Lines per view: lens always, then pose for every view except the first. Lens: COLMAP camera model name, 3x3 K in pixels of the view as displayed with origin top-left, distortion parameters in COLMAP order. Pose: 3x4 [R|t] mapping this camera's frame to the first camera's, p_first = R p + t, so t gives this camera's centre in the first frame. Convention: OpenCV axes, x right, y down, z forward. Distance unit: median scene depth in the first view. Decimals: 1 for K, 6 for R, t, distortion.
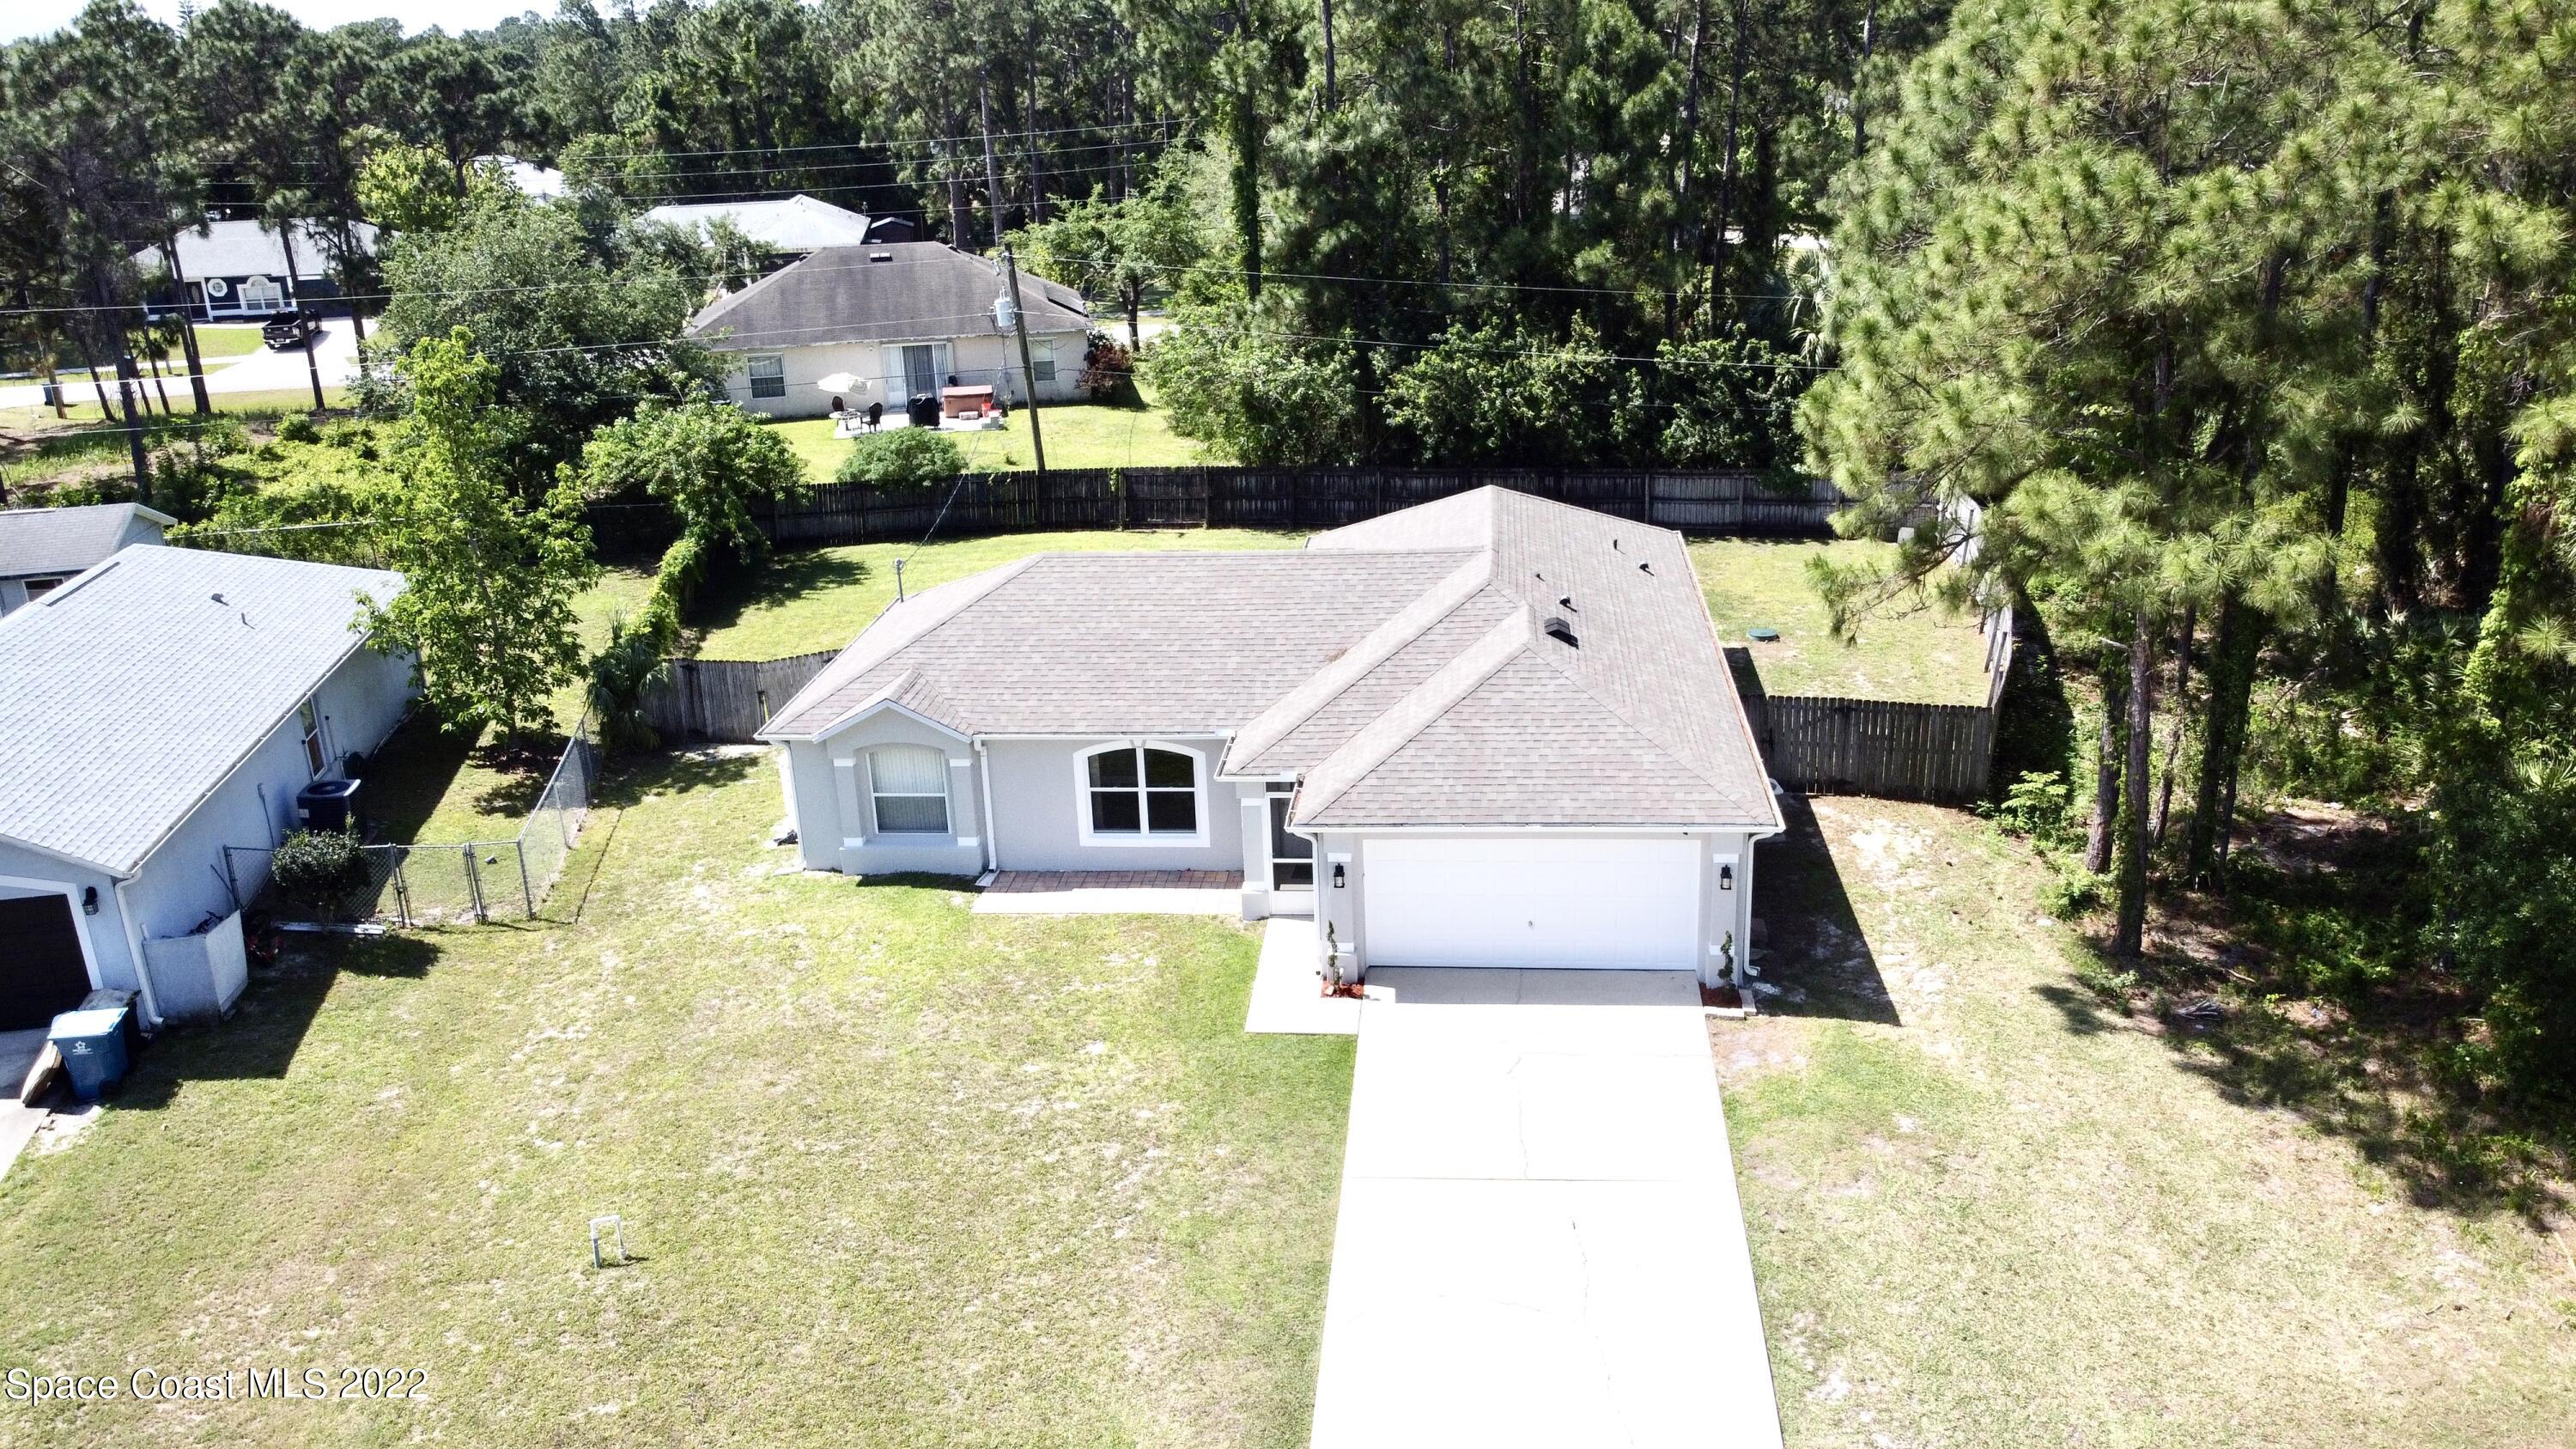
lens RADIAL K [[1955.8, 0, 1289.8], [0, 1955.8, 728.3], [0, 0, 1]] dist [0.010210, -0.026472]
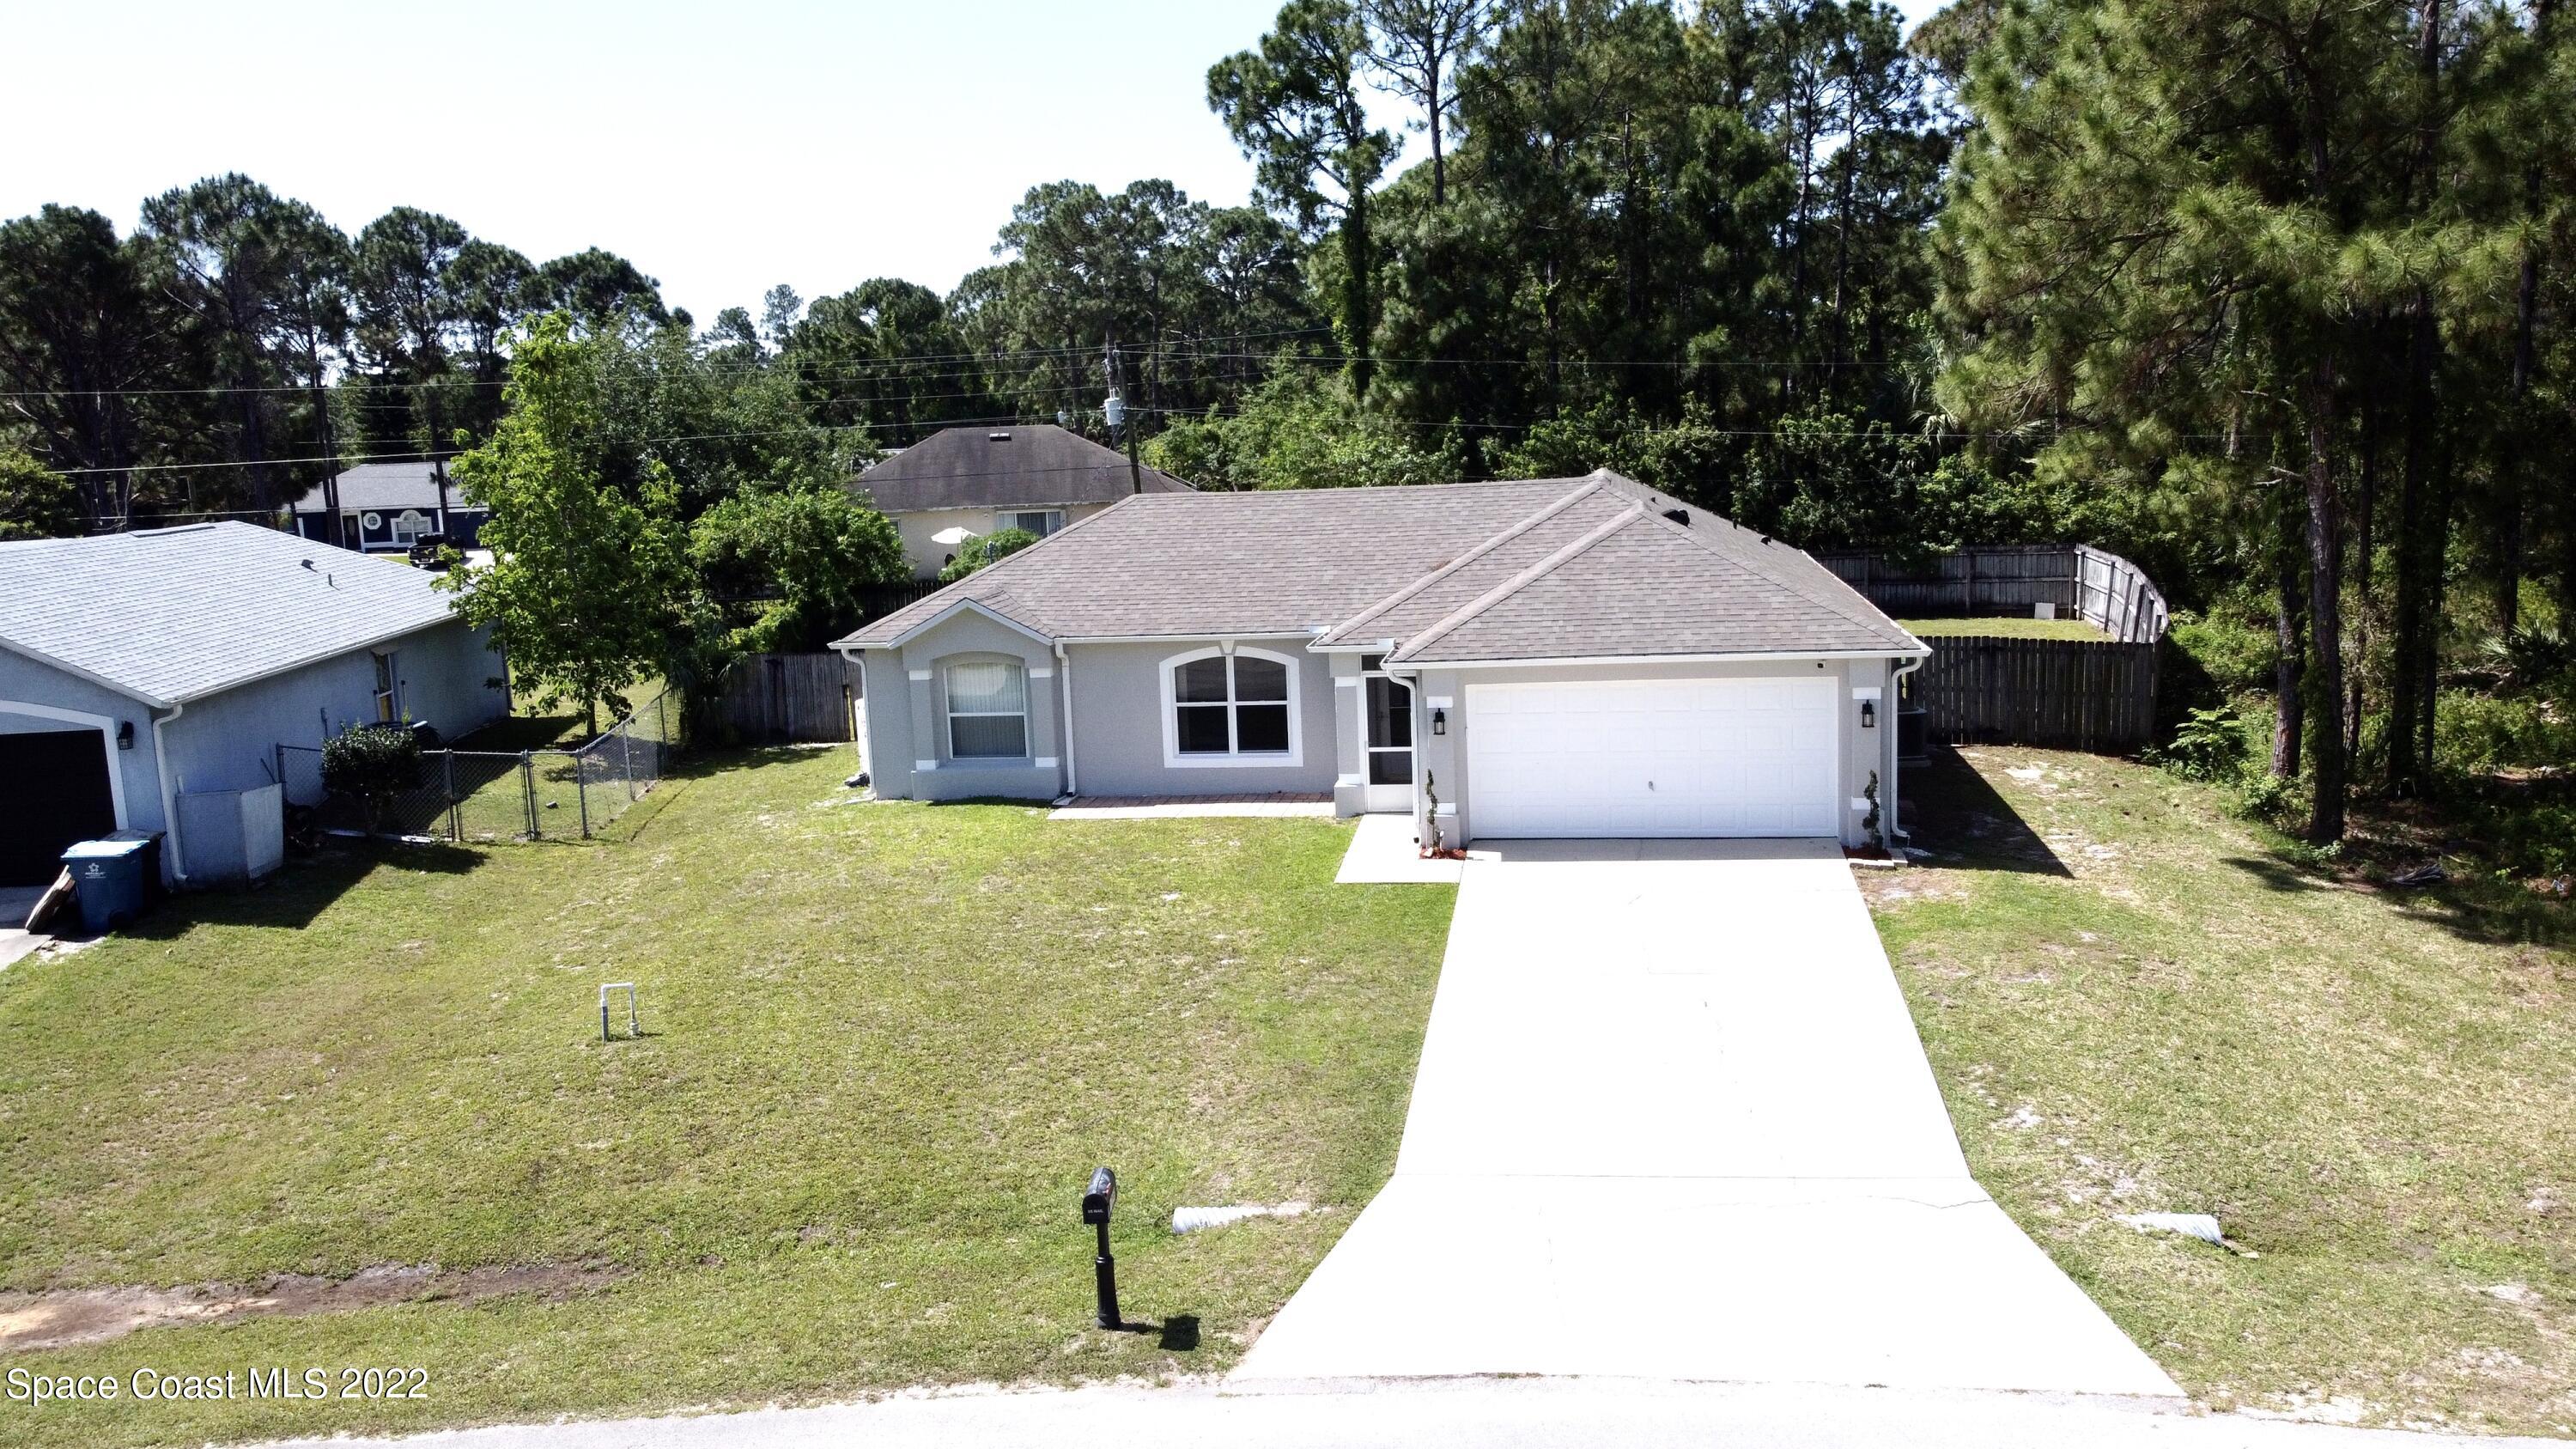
lens RADIAL K [[1955.8, 0, 1289.8], [0, 1955.8, 728.3], [0, 0, 1]] dist [0.010210, -0.026472]
pose [[0.998191, 0.003822, -0.060003, 0.009415], [-0.014415, 0.984085, -0.177115, 0.222292], [0.058372, 0.177660, 0.982359, 0.086742]]
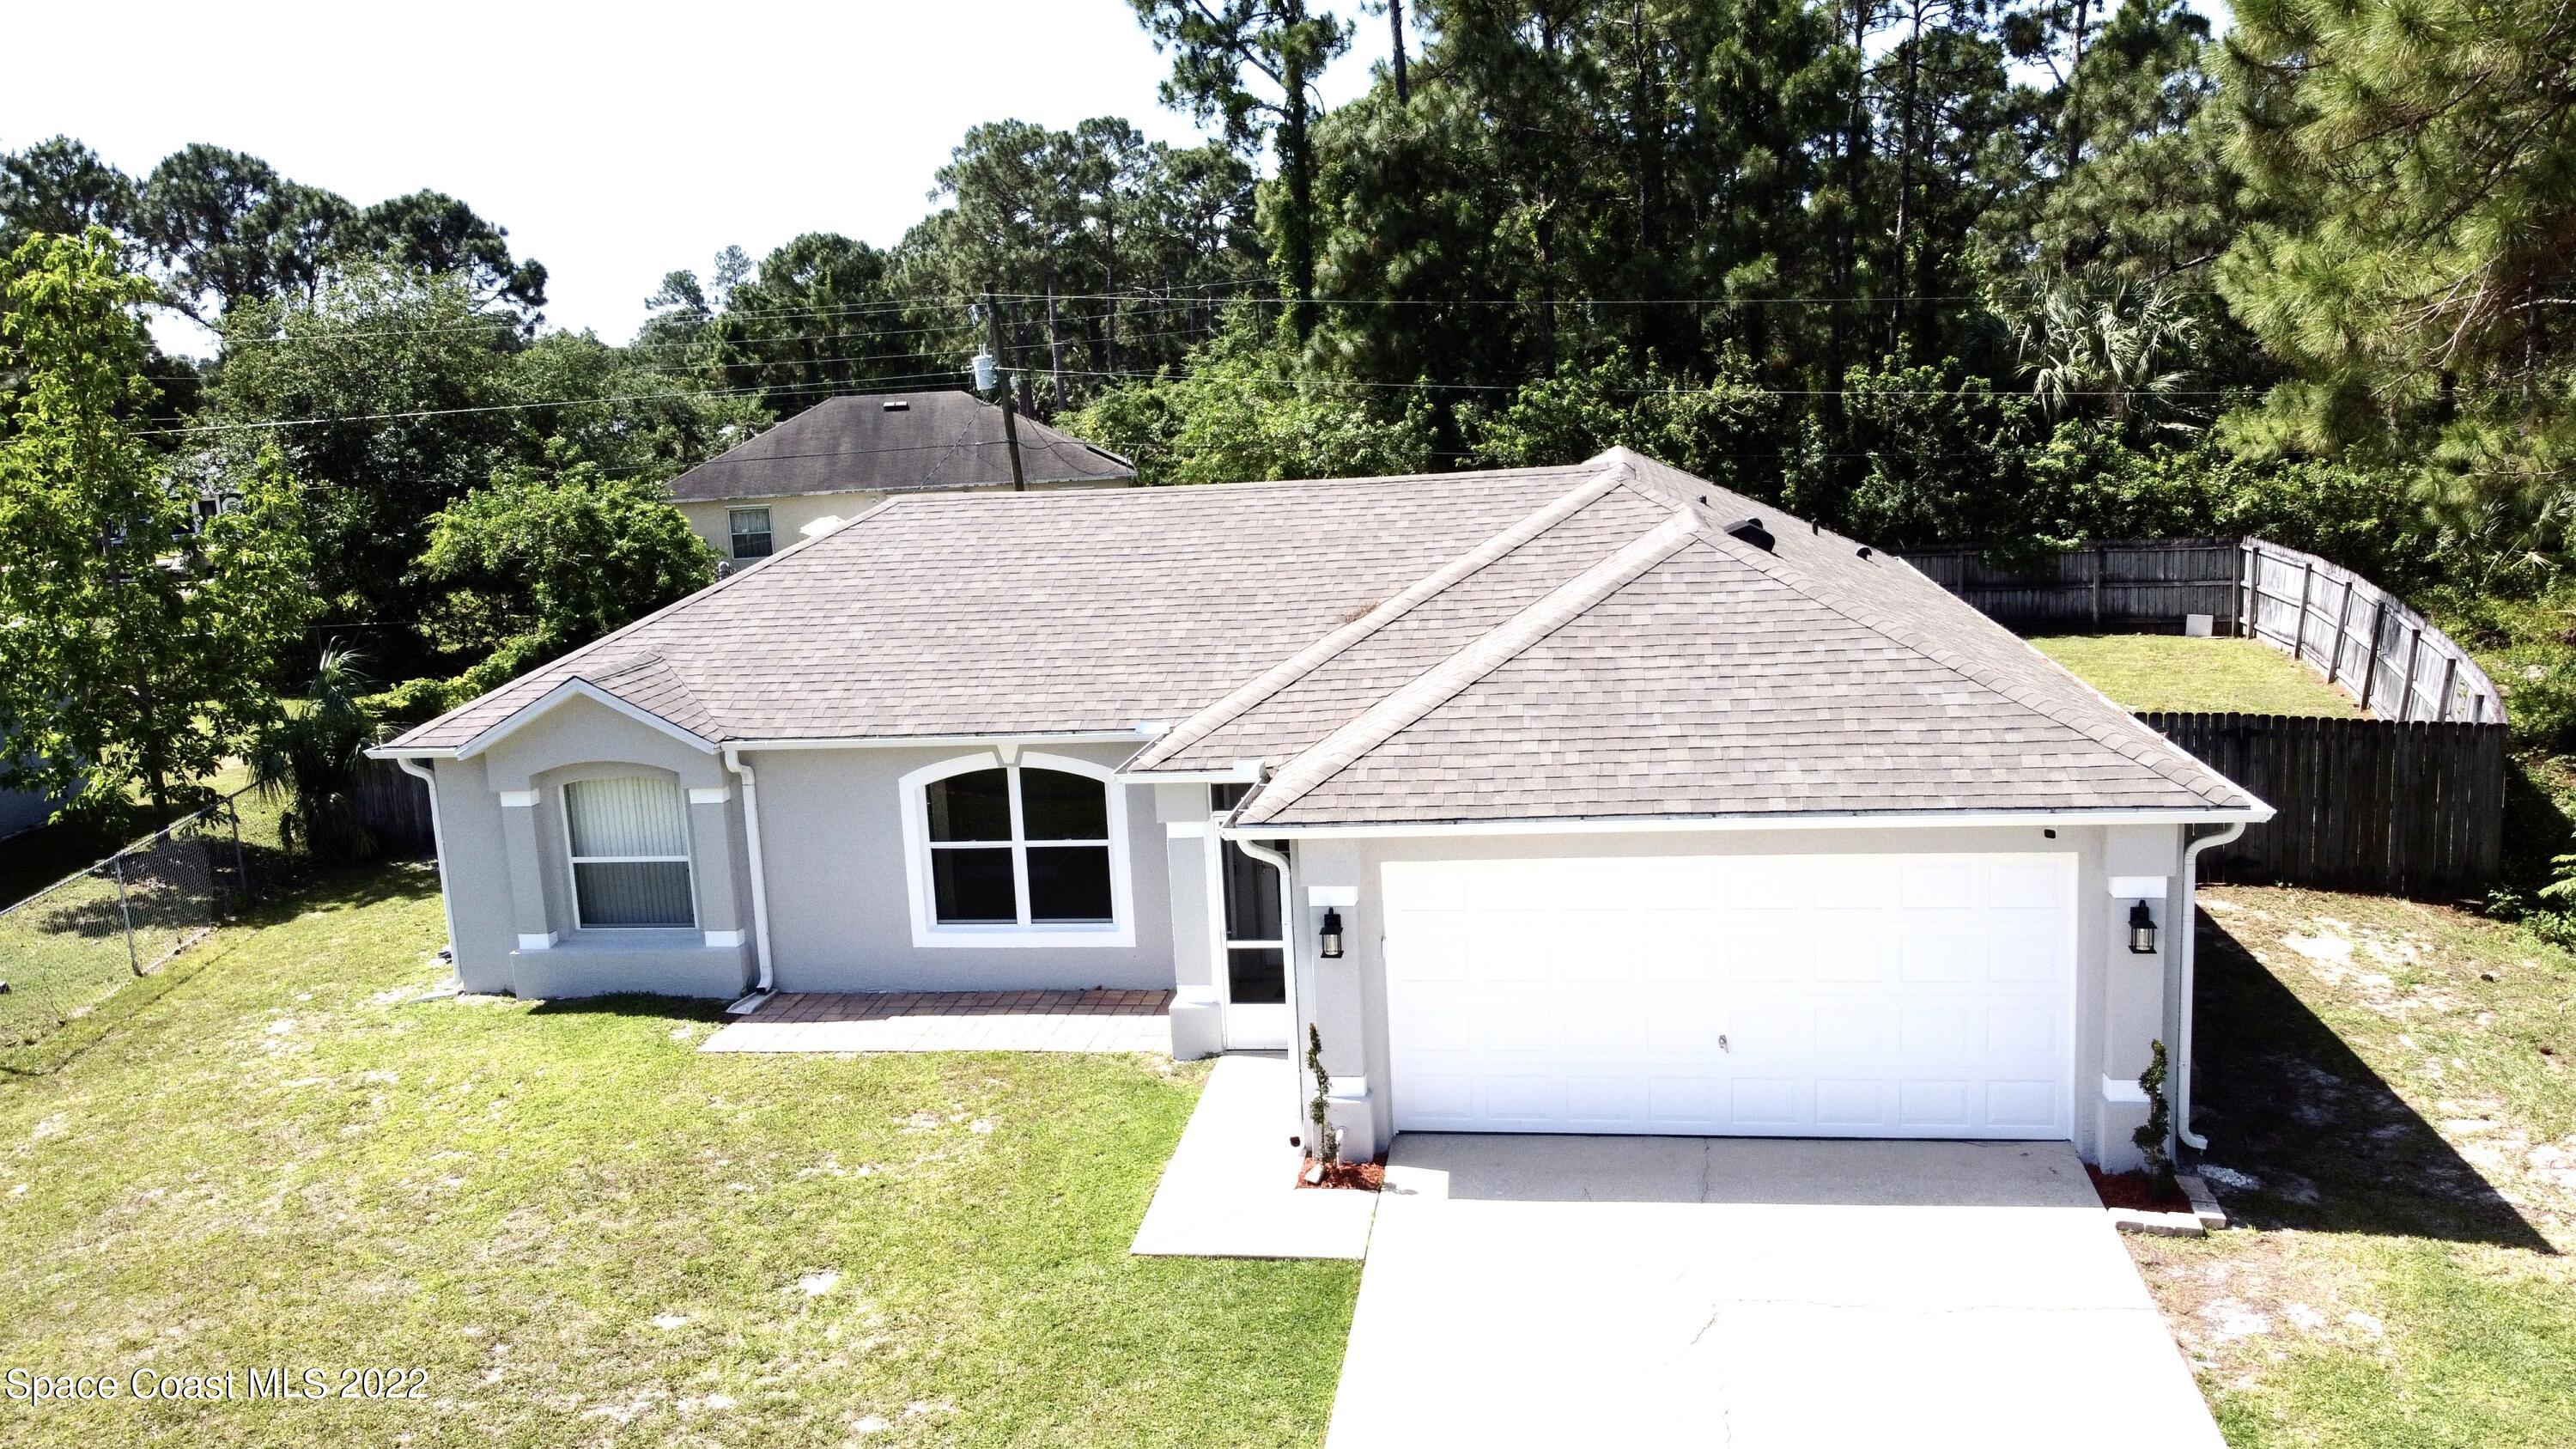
lens RADIAL K [[1964.4, 0, 1288.0], [0, 1964.4, 724.5], [0, 0, 1]] dist [-0.002487, -0.002282]
pose [[0.998087, -0.004621, -0.061657, 0.041525], [-0.005454, 0.986738, -0.162232, 0.095434], [0.061589, 0.162258, 0.984824, 0.460341]]
